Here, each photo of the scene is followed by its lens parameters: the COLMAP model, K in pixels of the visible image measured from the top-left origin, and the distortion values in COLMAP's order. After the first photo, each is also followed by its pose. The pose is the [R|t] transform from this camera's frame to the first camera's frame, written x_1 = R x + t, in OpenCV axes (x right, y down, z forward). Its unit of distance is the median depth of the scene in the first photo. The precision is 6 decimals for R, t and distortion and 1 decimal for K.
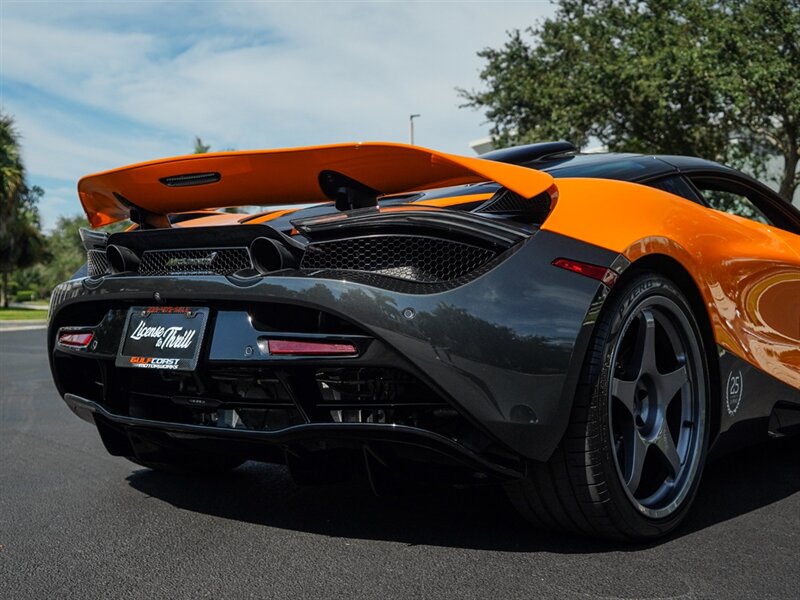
lens RADIAL K [[997.3, 0, 437.1], [0, 997.3, 280.6], [0, 0, 1]] dist [-0.001893, 0.026952]
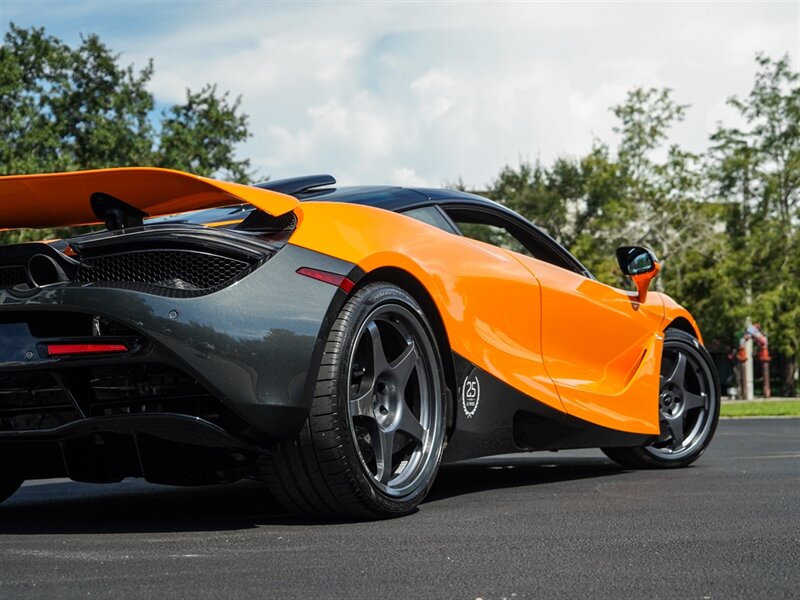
lens RADIAL K [[1457.8, 0, 424.3], [0, 1457.8, 299.7], [0, 0, 1]] dist [-0.017879, 0.119705]
pose [[0.988072, -0.014543, 0.153303, -0.000417], [0.024205, 0.997823, -0.061350, 0.115020], [-0.152077, 0.064329, 0.986273, -0.664057]]
